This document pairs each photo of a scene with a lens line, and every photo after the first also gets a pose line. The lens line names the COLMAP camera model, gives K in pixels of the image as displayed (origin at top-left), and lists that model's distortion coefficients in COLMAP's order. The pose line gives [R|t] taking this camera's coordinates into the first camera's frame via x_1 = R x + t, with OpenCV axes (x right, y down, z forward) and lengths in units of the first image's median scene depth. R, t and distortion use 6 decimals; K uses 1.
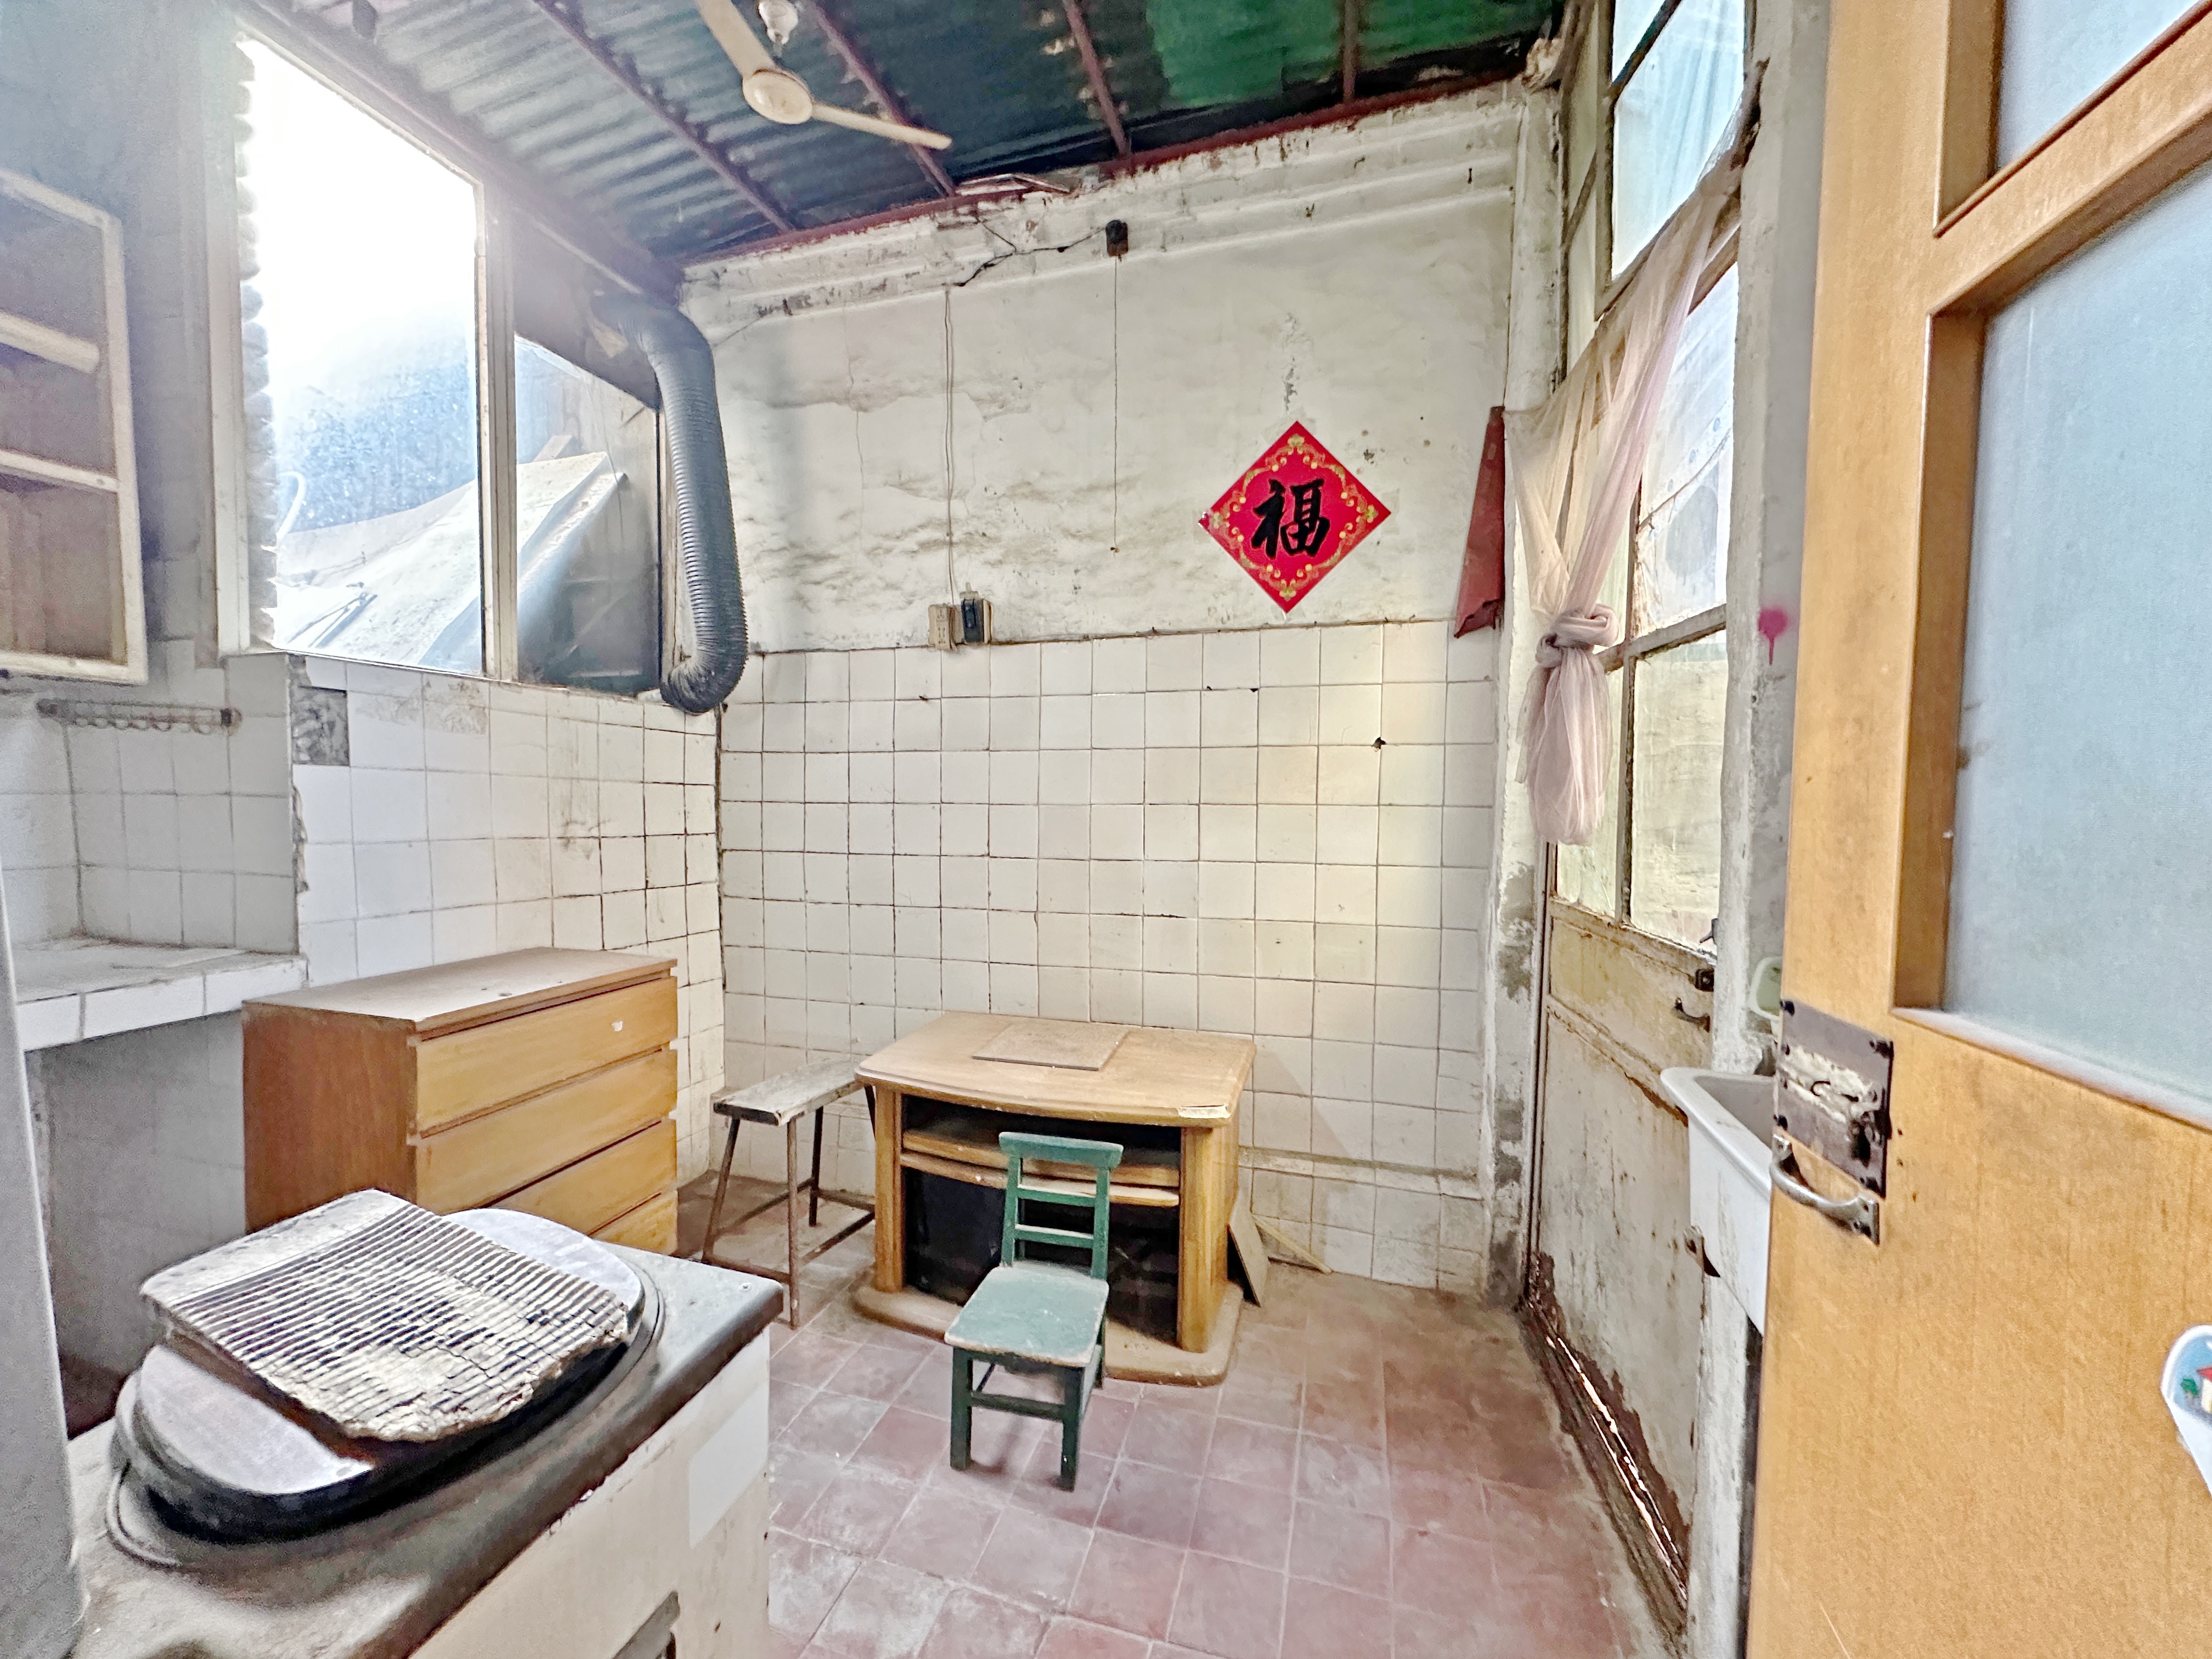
lens RADIAL K [[887.1, 0, 1104.8], [0, 887.1, 843.3], [0, 0, 1]] dist [-0.000020, -0.000023]
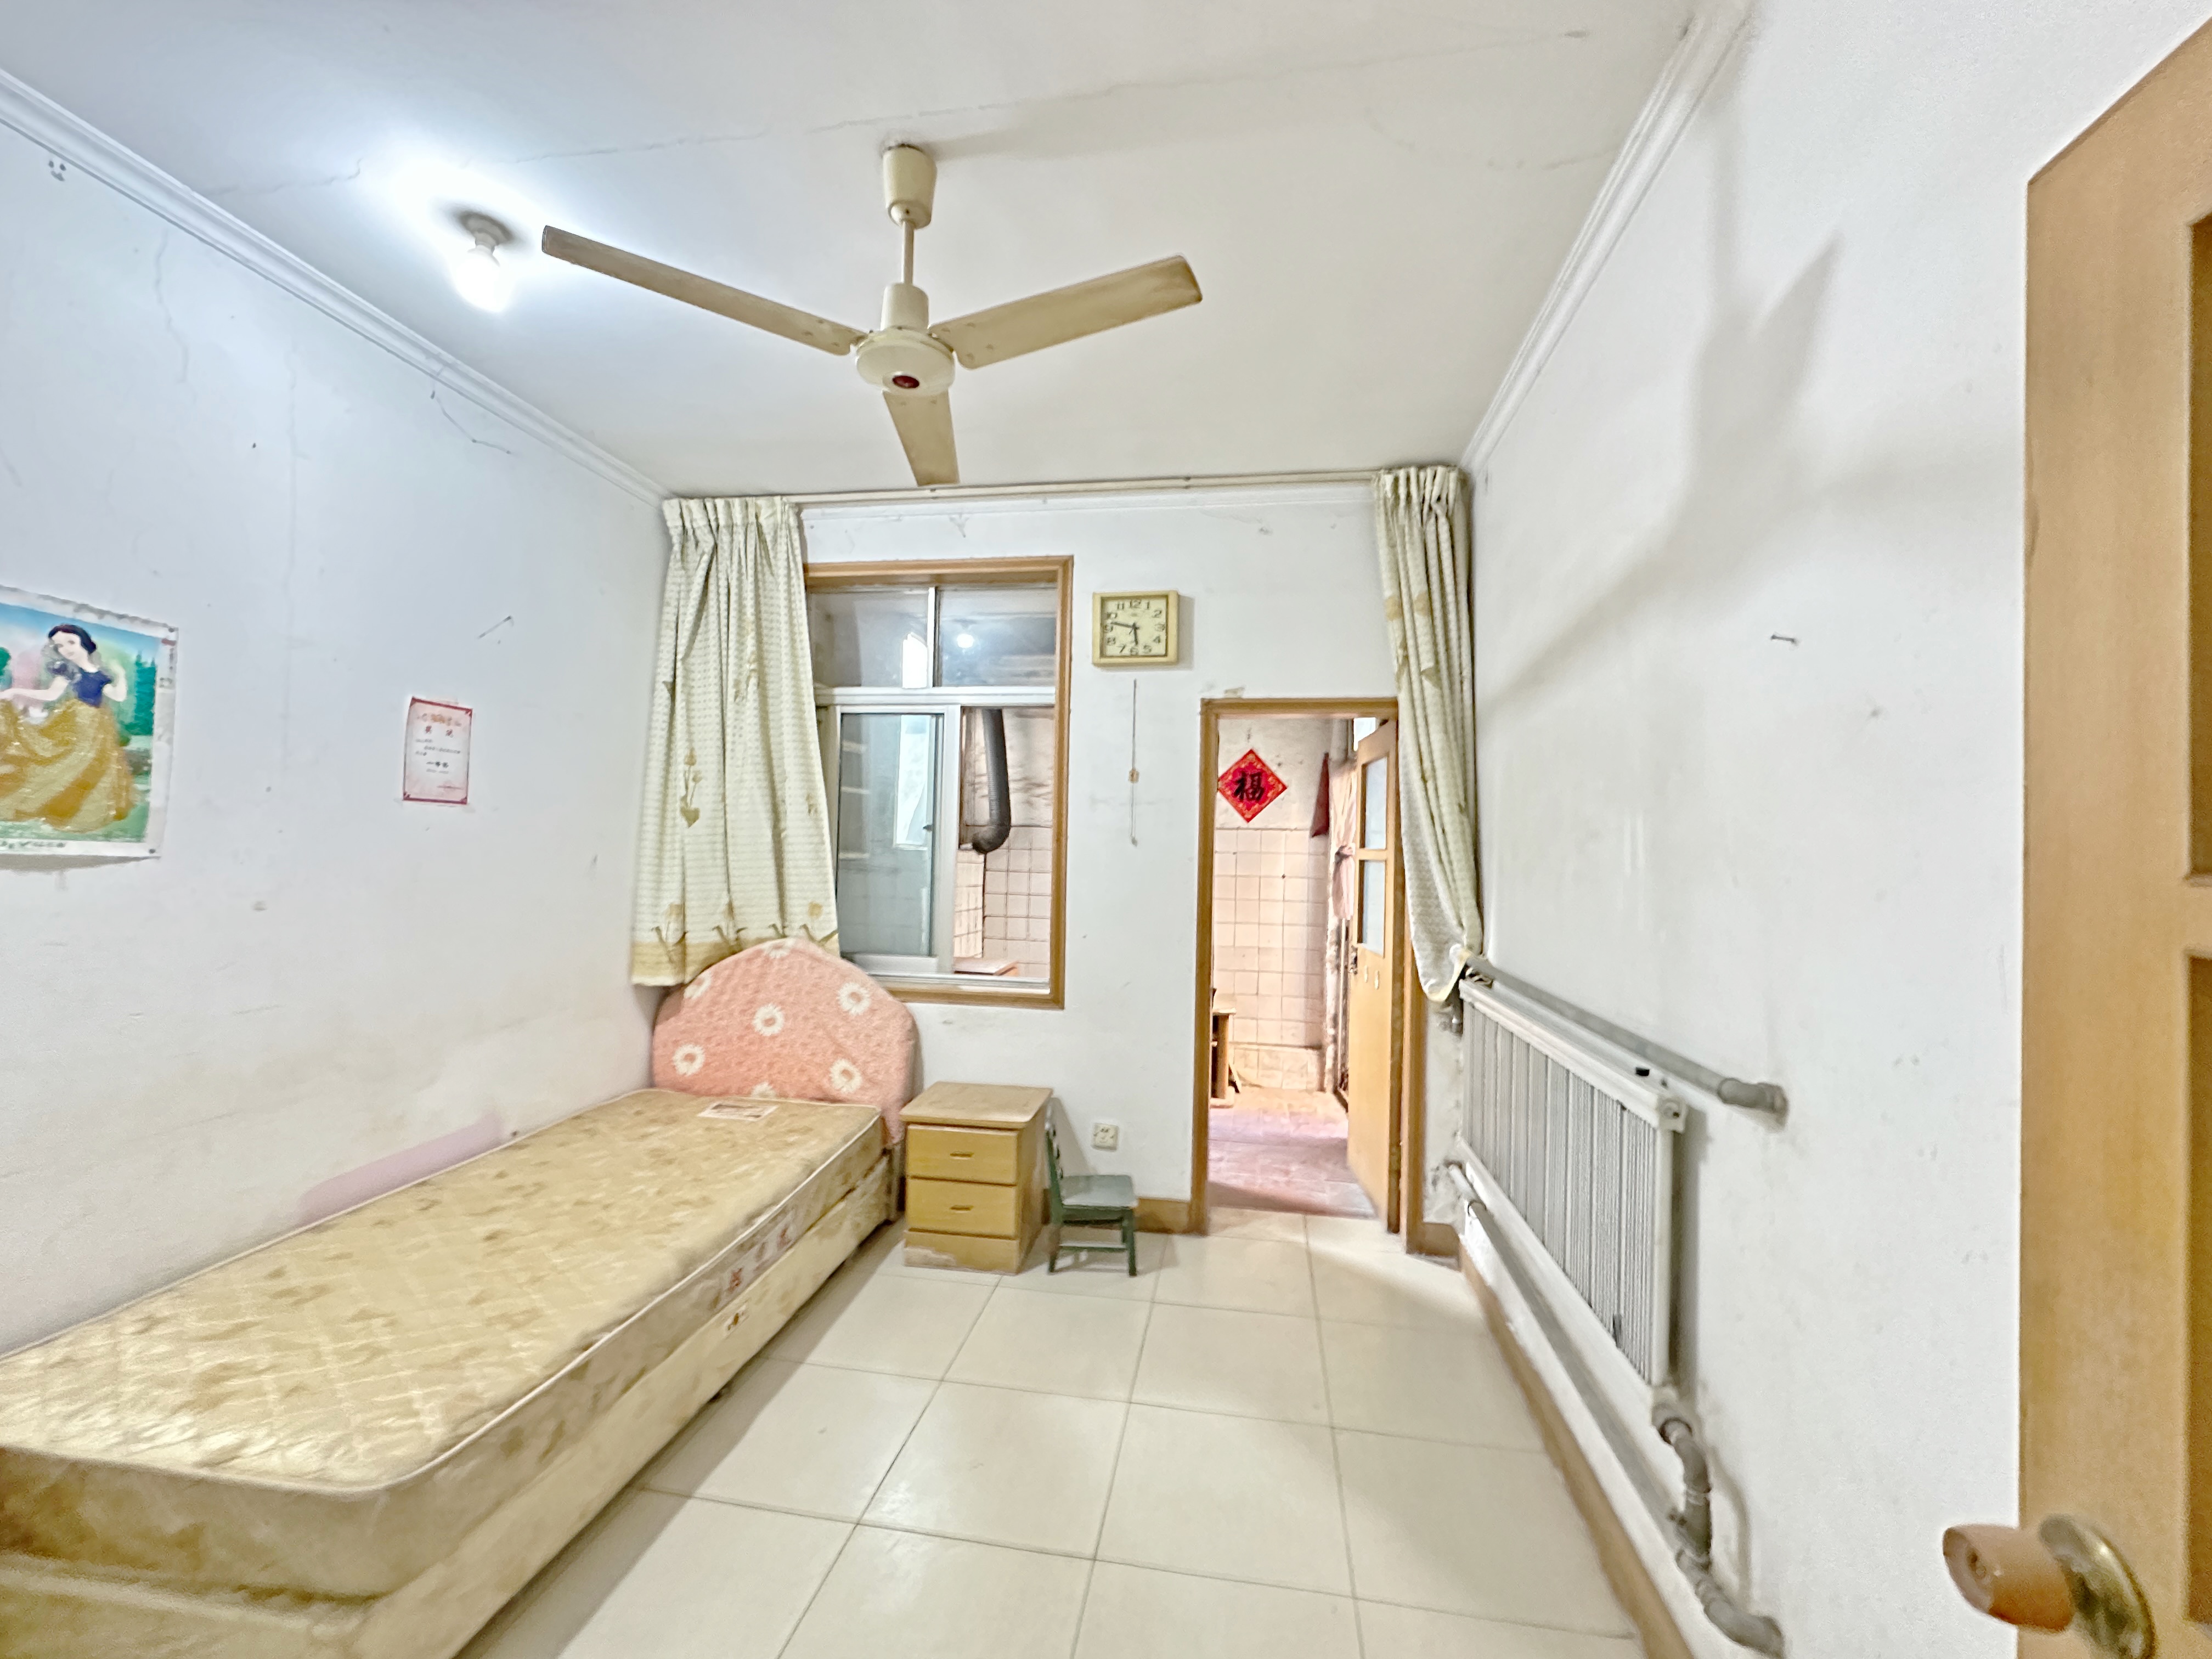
lens RADIAL K [[881.6, 0, 1112.0], [0, 881.6, 833.1], [0, 0, 1]] dist [0.000144, -0.000040]
pose [[0.991506, 0.018375, 0.128759, -0.505416], [-0.008135, 0.996793, -0.079605, -0.031979], [-0.129809, 0.077881, 0.988476, -1.438767]]
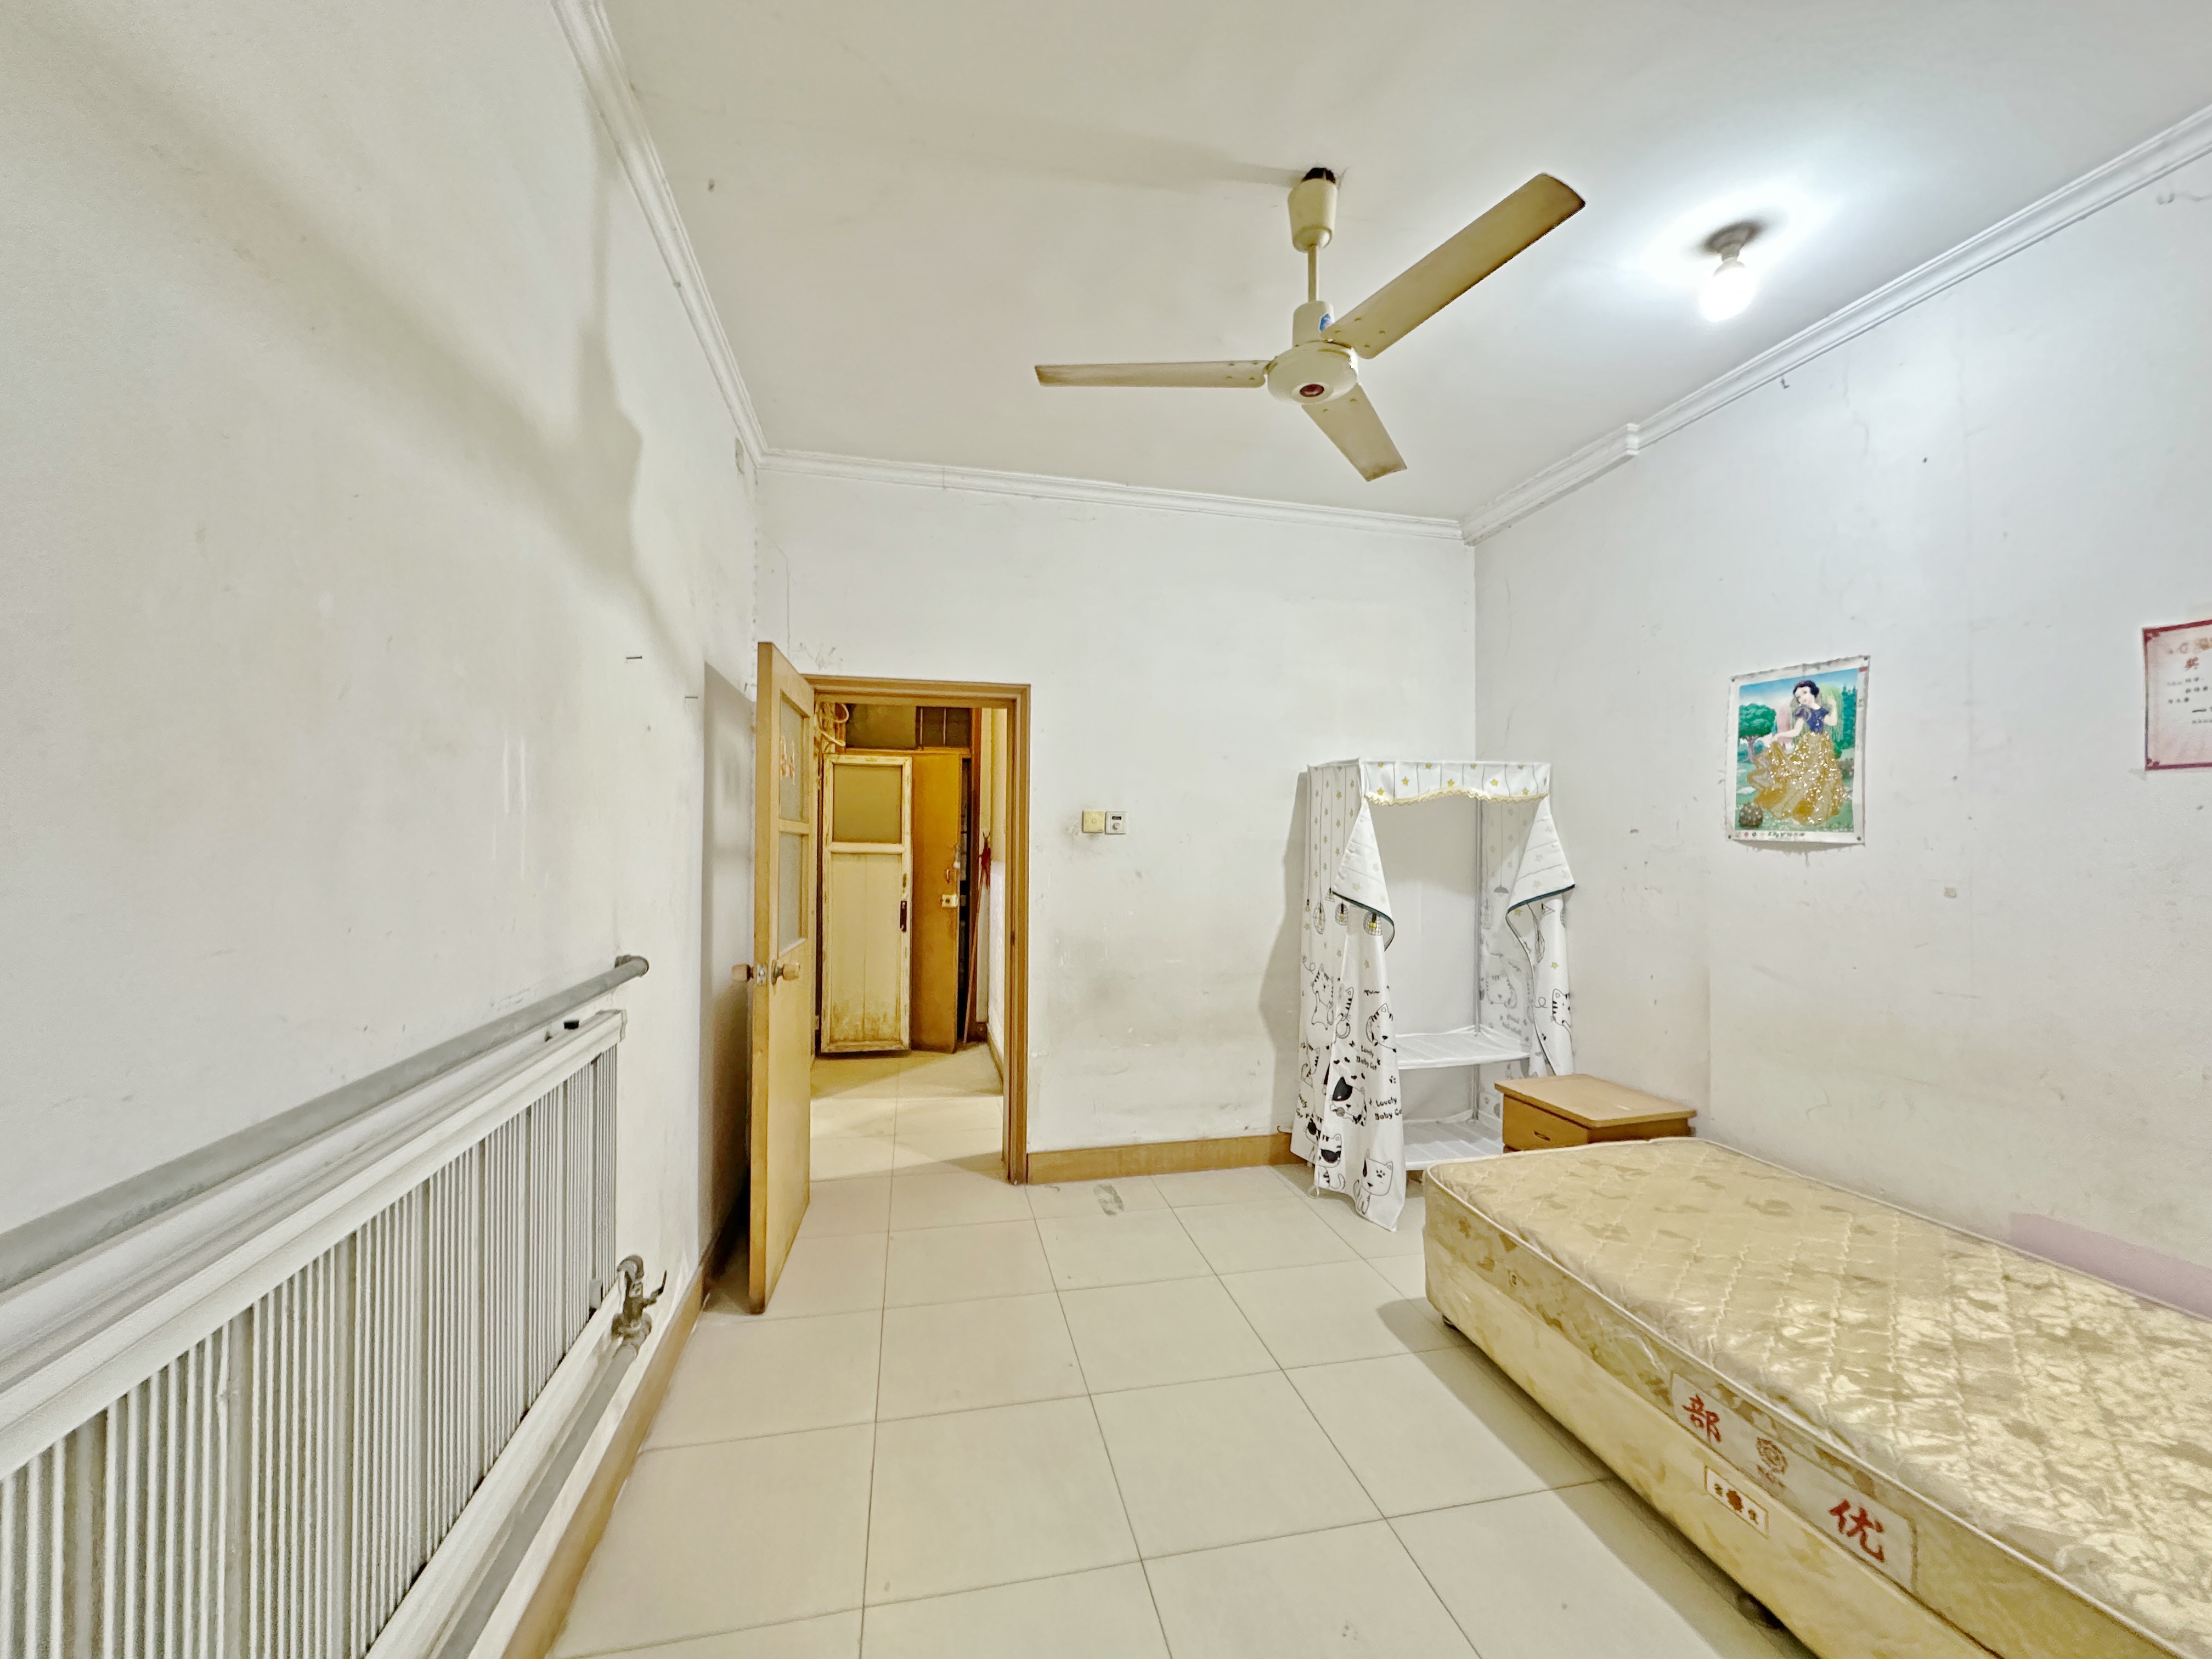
lens RADIAL K [[881.6, 0, 1112.0], [0, 881.6, 833.1], [0, 0, 1]] dist [0.000144, -0.000040]
pose [[-0.871164, -0.014733, -0.490771, 1.113800], [-0.042247, 0.998092, 0.045029, -0.224091], [0.489171, 0.059961, -0.870124, 3.255003]]
